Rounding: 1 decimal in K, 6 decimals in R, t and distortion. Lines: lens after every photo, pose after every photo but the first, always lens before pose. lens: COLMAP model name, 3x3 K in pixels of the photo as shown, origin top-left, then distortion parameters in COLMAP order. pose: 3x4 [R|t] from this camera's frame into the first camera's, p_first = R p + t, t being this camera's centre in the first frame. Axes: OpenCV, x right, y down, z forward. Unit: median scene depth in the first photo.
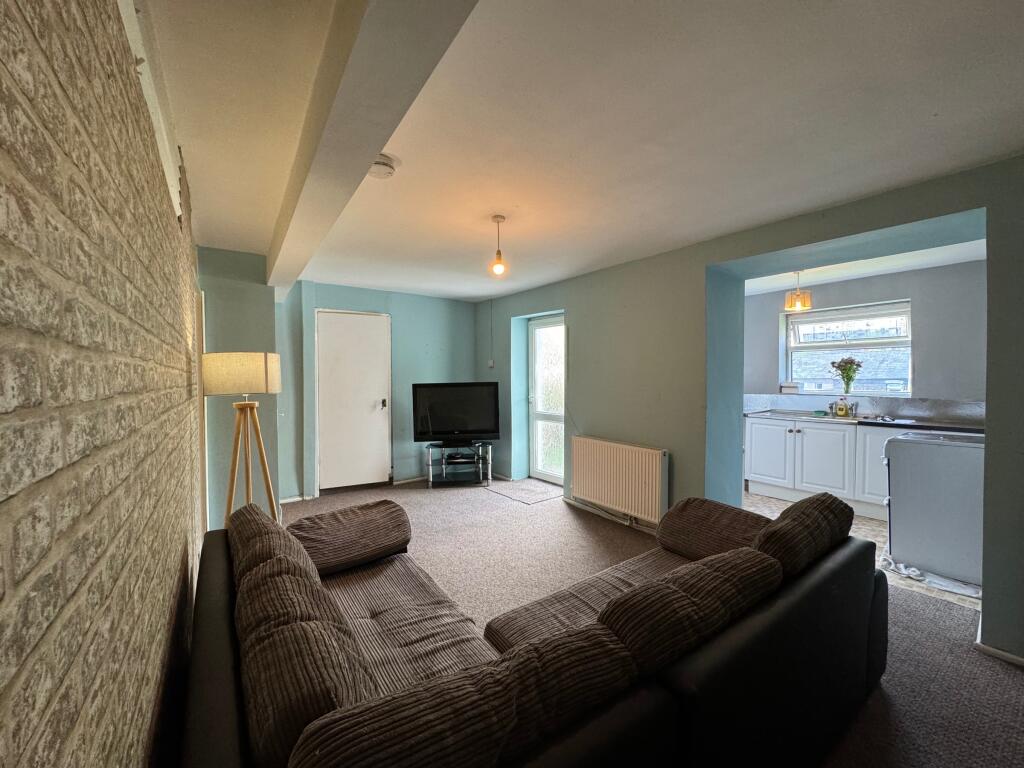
lens RADIAL K [[408.7, 0, 512.0], [0, 408.7, 384.0], [0, 0, 1]] dist [-0.001509, 0.000034]
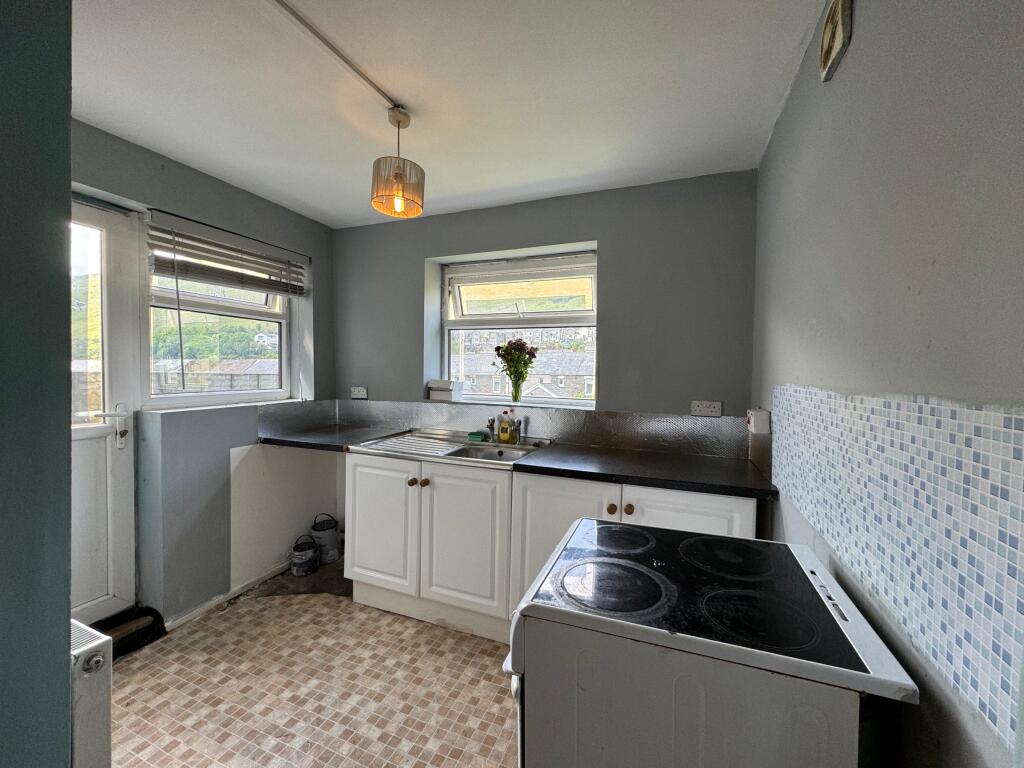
lens RADIAL K [[408.7, 0, 512.0], [0, 408.7, 384.0], [0, 0, 1]] dist [-0.001509, 0.000034]
pose [[0.845668, -0.003574, 0.533698, 0.503747], [-0.009912, 0.999700, 0.022401, -0.014814], [-0.533617, -0.024234, 0.845379, 0.506743]]
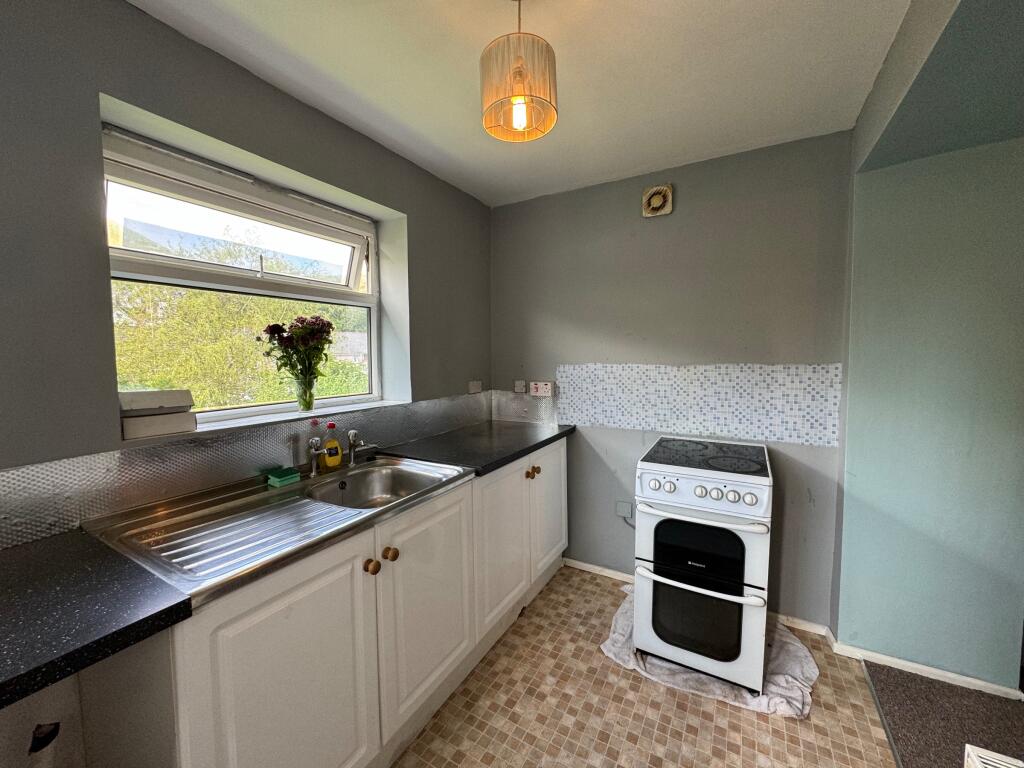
lens RADIAL K [[407.6, 0, 511.1], [0, 407.6, 387.2], [0, 0, 1]] dist [-0.001126, -0.000080]
pose [[-0.409833, -0.065863, 0.909780, 0.385859], [0.025277, 0.996187, 0.083505, -0.026461], [-0.911810, 0.057220, -0.406605, 0.987255]]
